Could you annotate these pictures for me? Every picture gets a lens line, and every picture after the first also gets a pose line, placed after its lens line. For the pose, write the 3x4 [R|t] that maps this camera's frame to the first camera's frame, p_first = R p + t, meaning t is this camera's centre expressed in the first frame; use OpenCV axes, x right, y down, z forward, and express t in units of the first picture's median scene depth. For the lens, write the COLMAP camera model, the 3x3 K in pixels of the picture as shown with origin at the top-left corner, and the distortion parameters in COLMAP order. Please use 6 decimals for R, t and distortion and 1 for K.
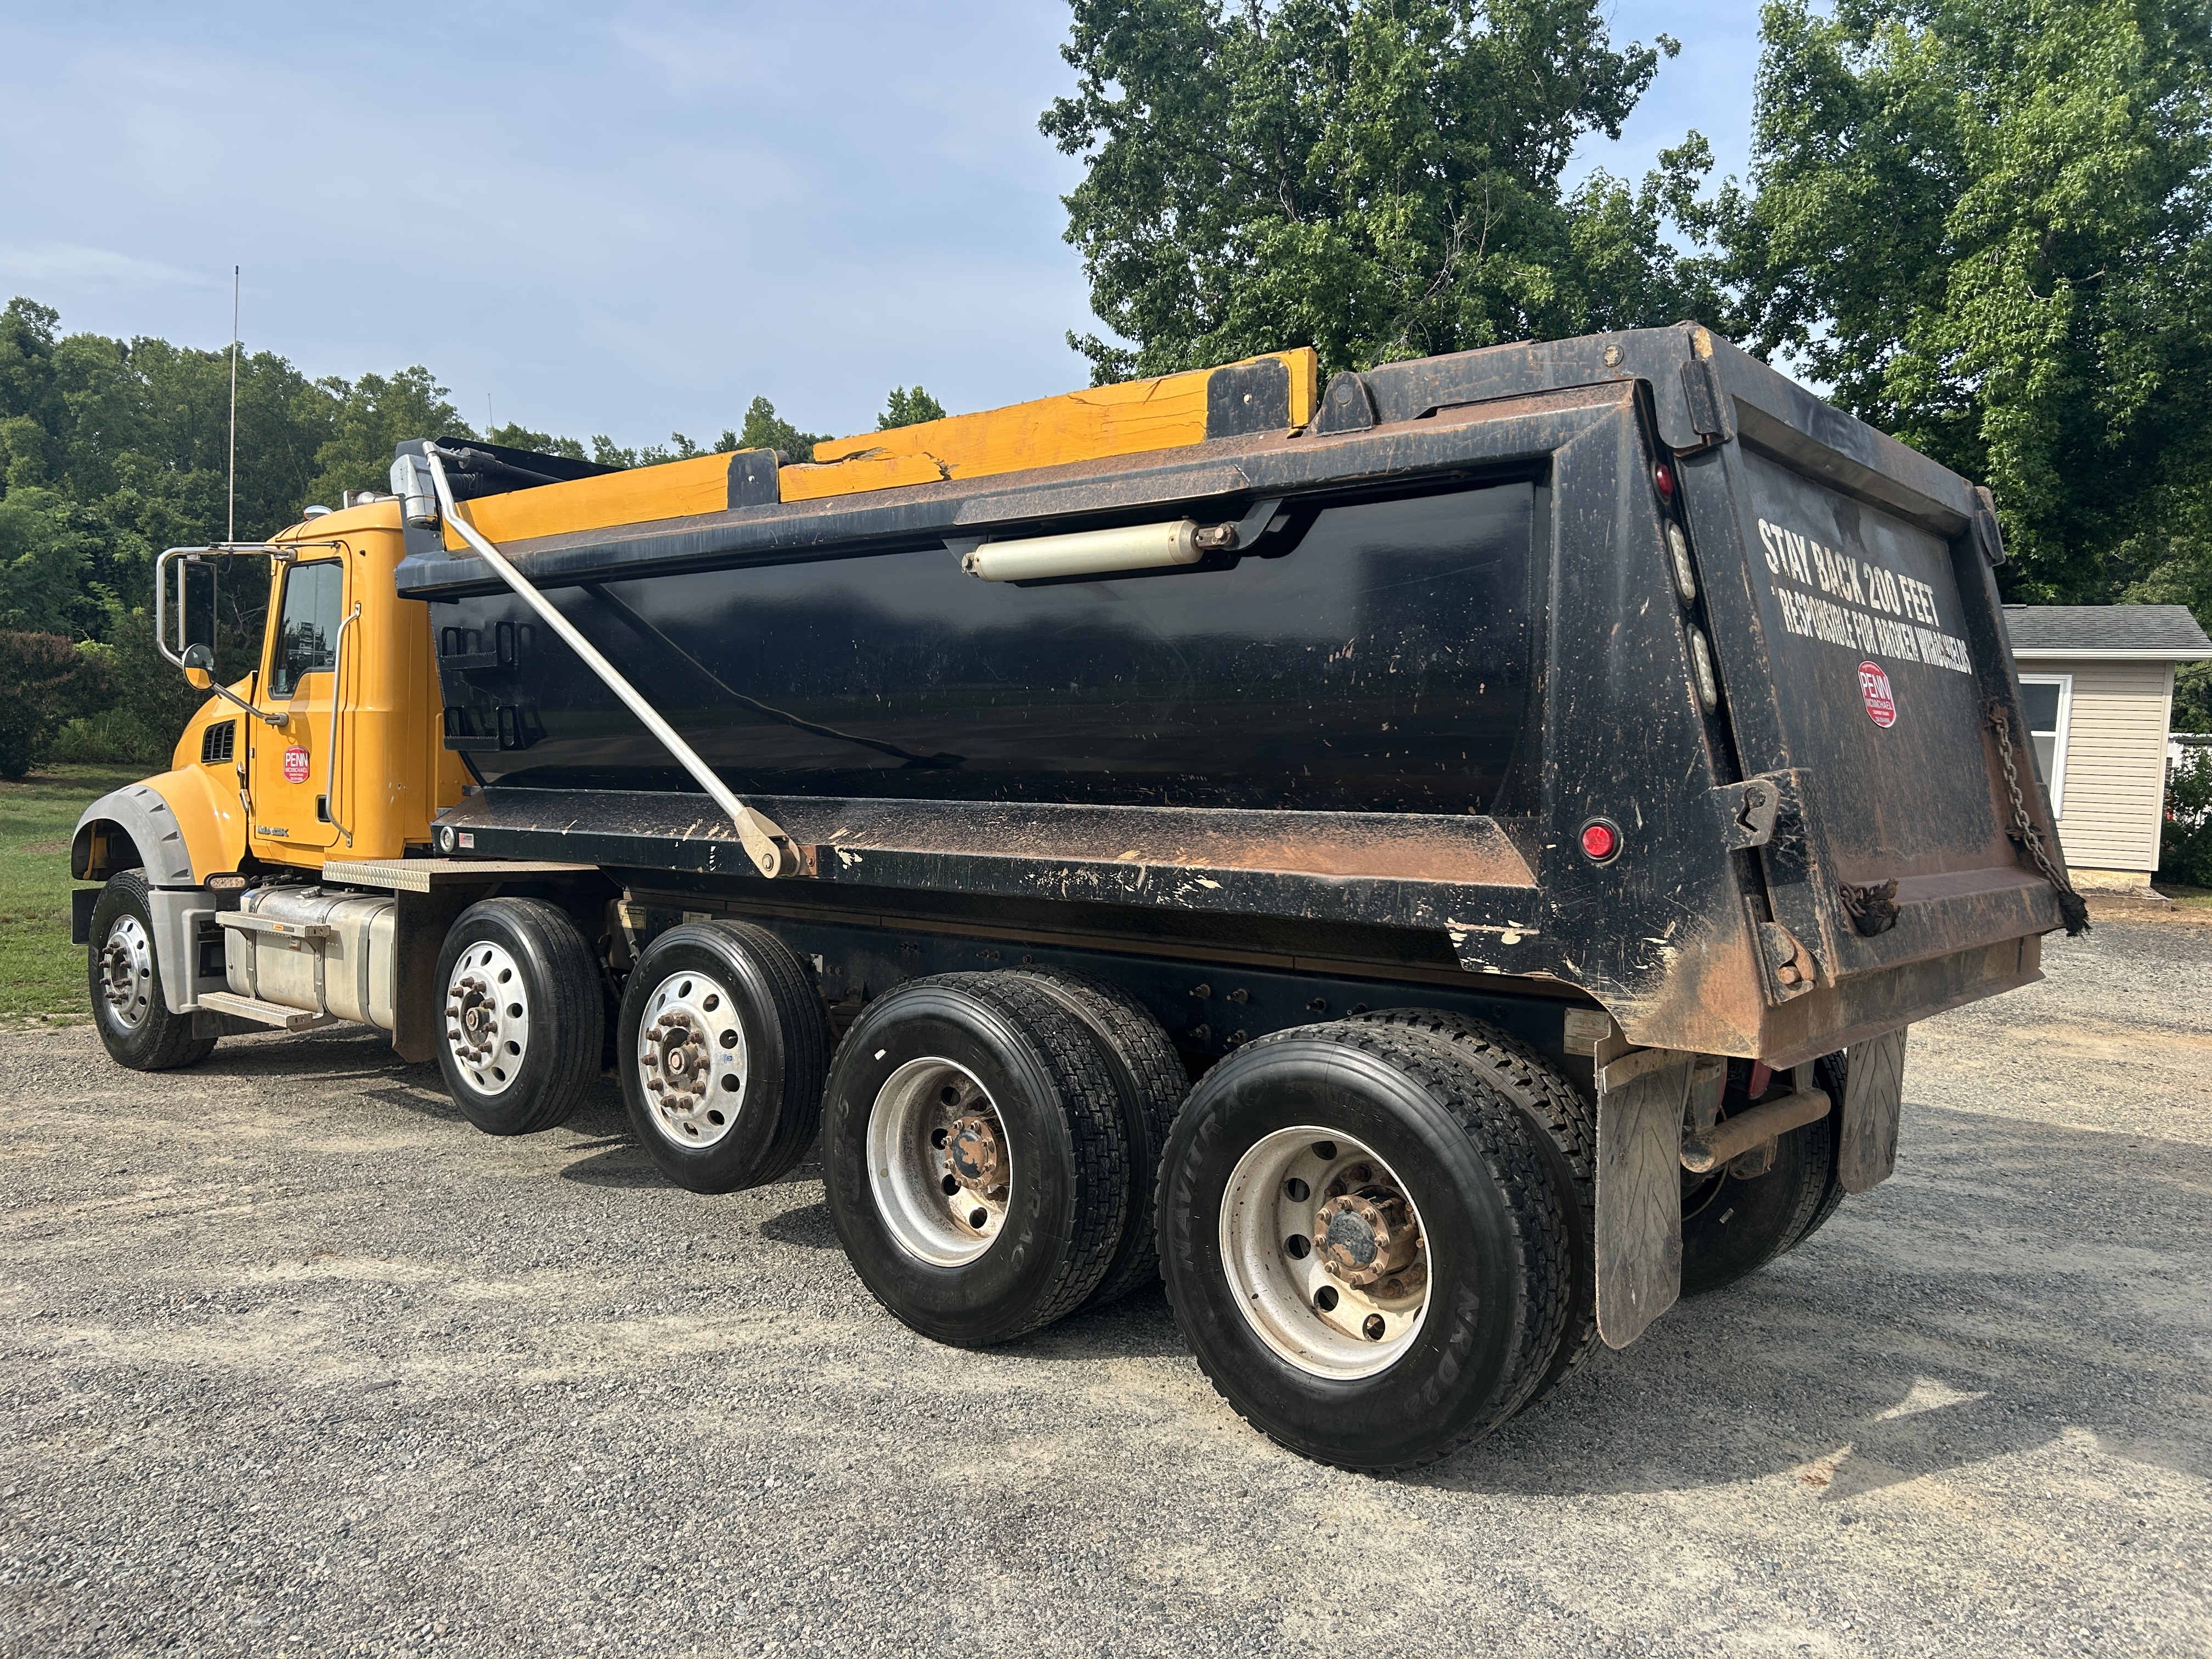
lens RADIAL K [[1682.5, 0, 1098.3], [0, 1682.5, 849.5], [0, 0, 1]] dist [0.038947, -0.006361]
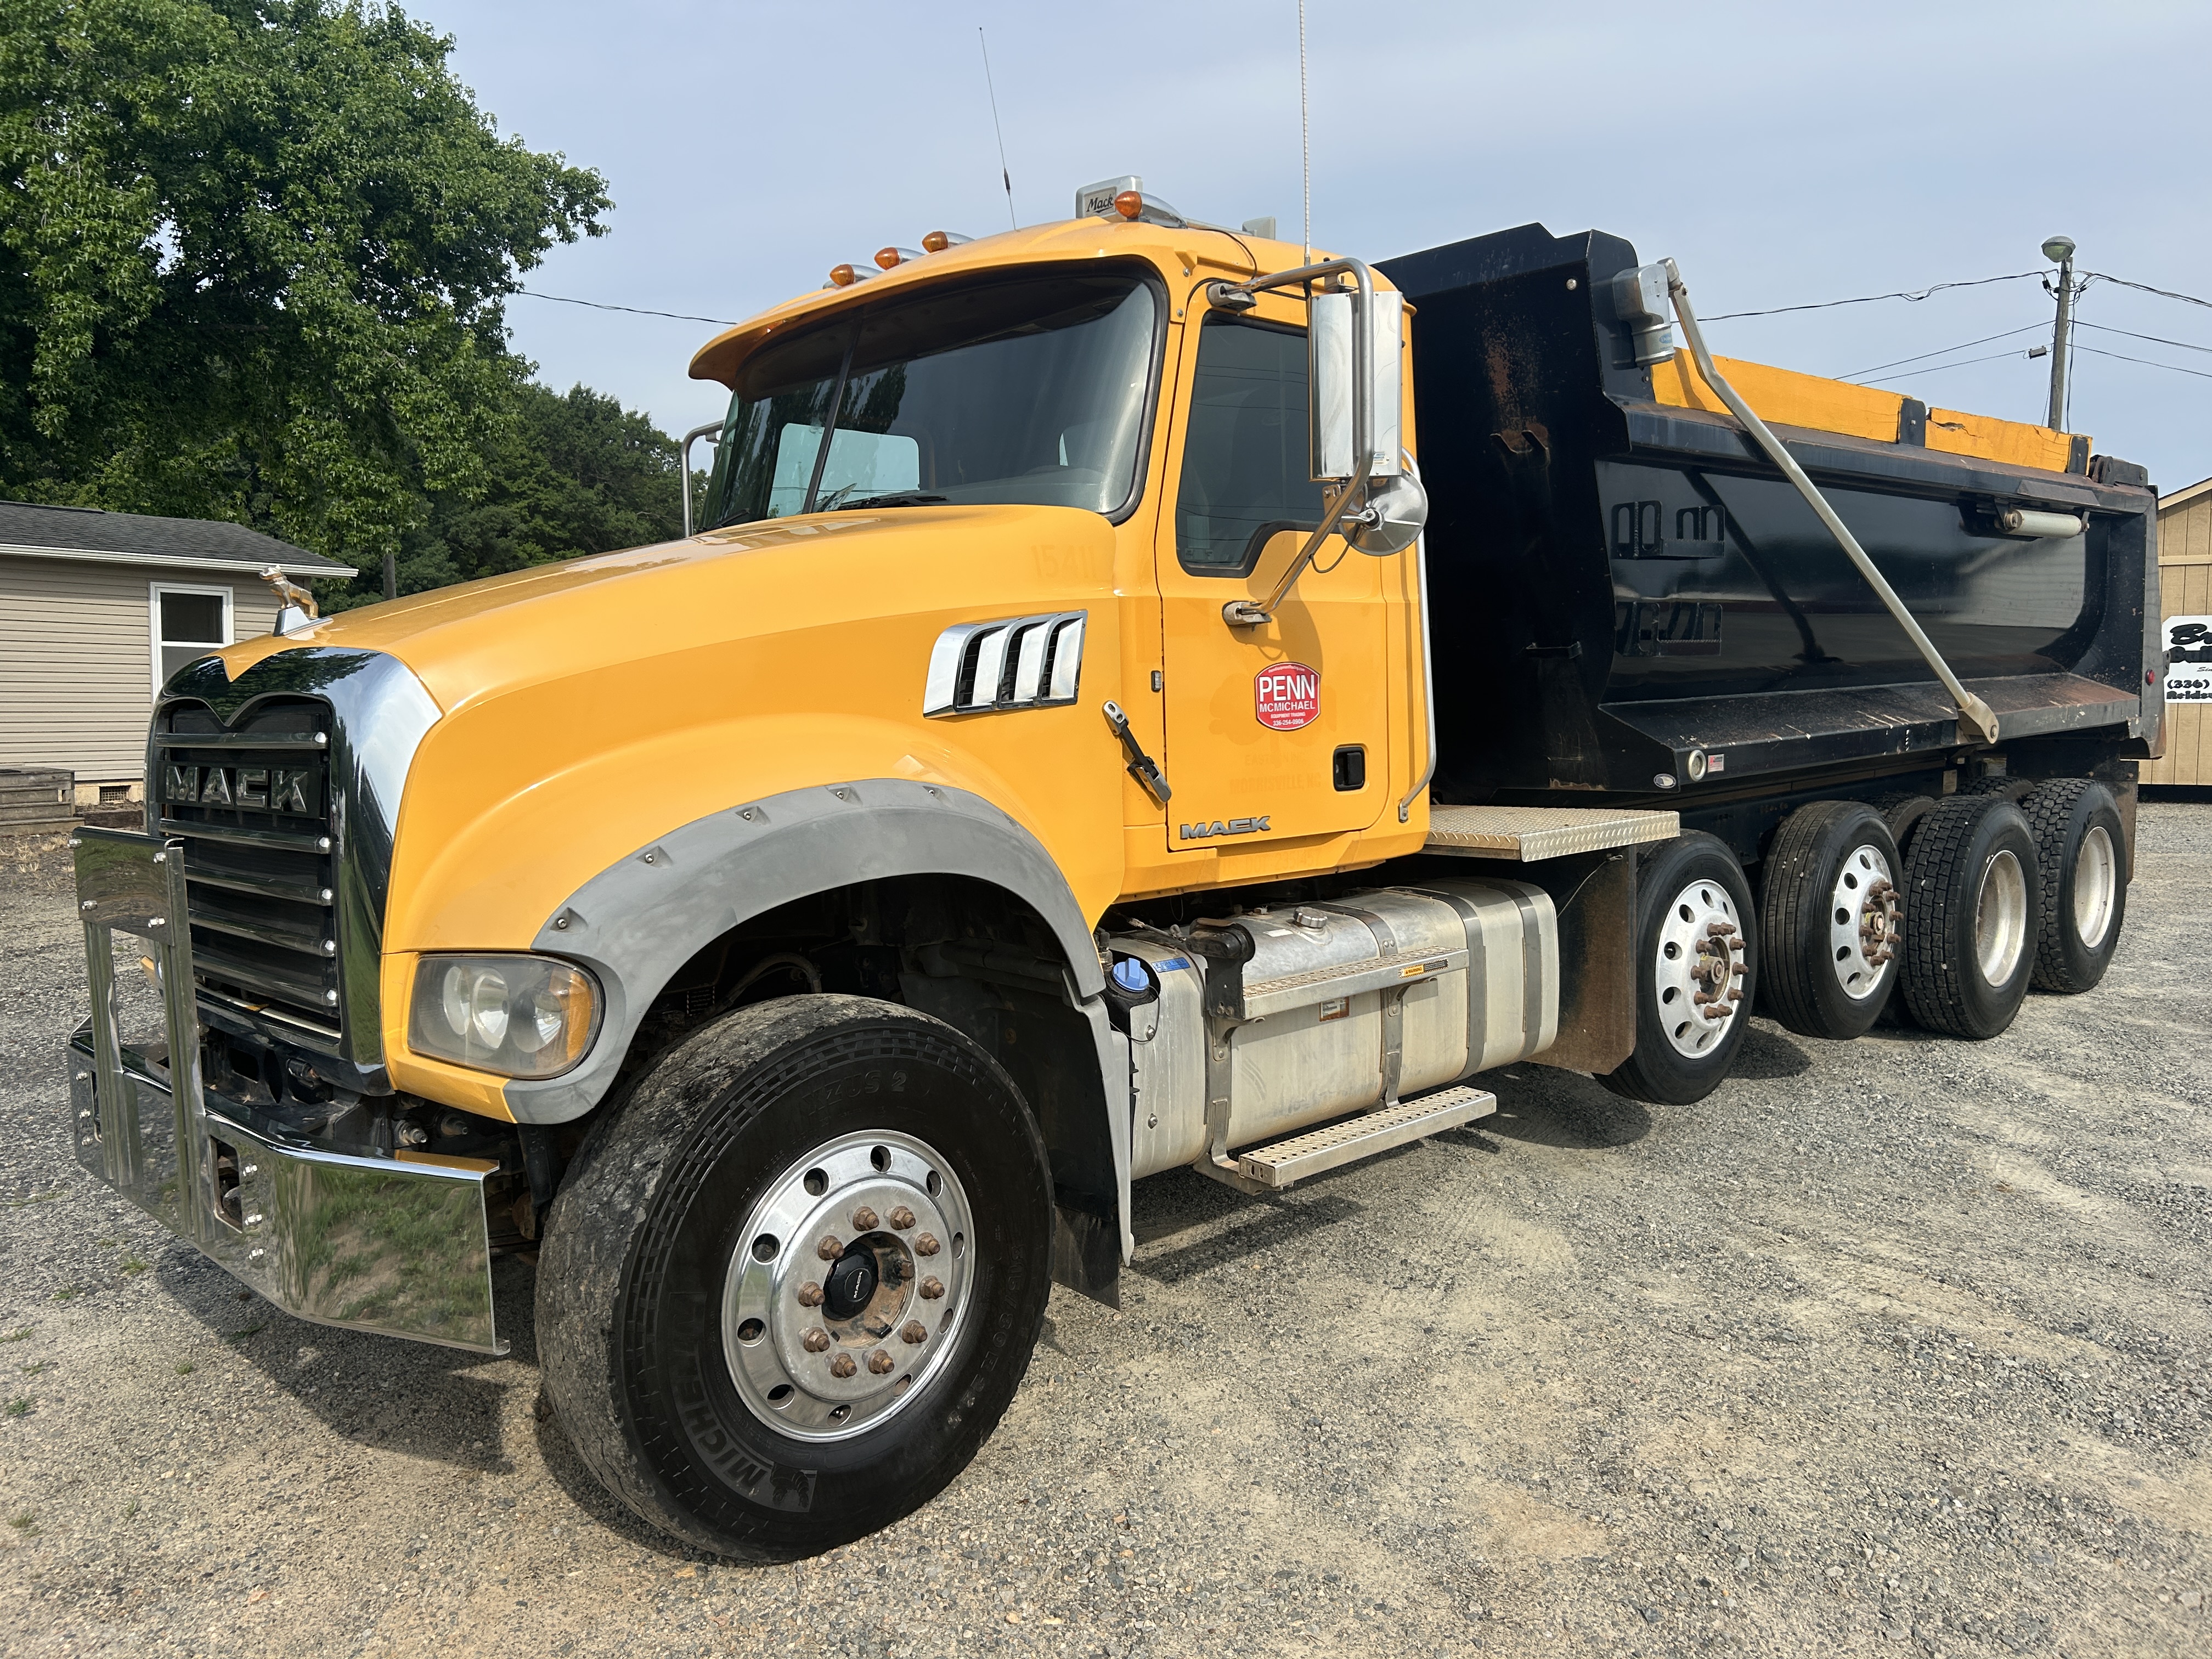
lens RADIAL K [[1682.5, 0, 1099.0], [0, 1682.5, 812.1], [0, 0, 1]] dist [0.038947, -0.006361]
pose [[0.092974, -0.102642, 0.990364, -1.190526], [0.075602, 0.992528, 0.095769, -0.081123], [-0.992794, 0.065969, 0.100040, 1.170490]]
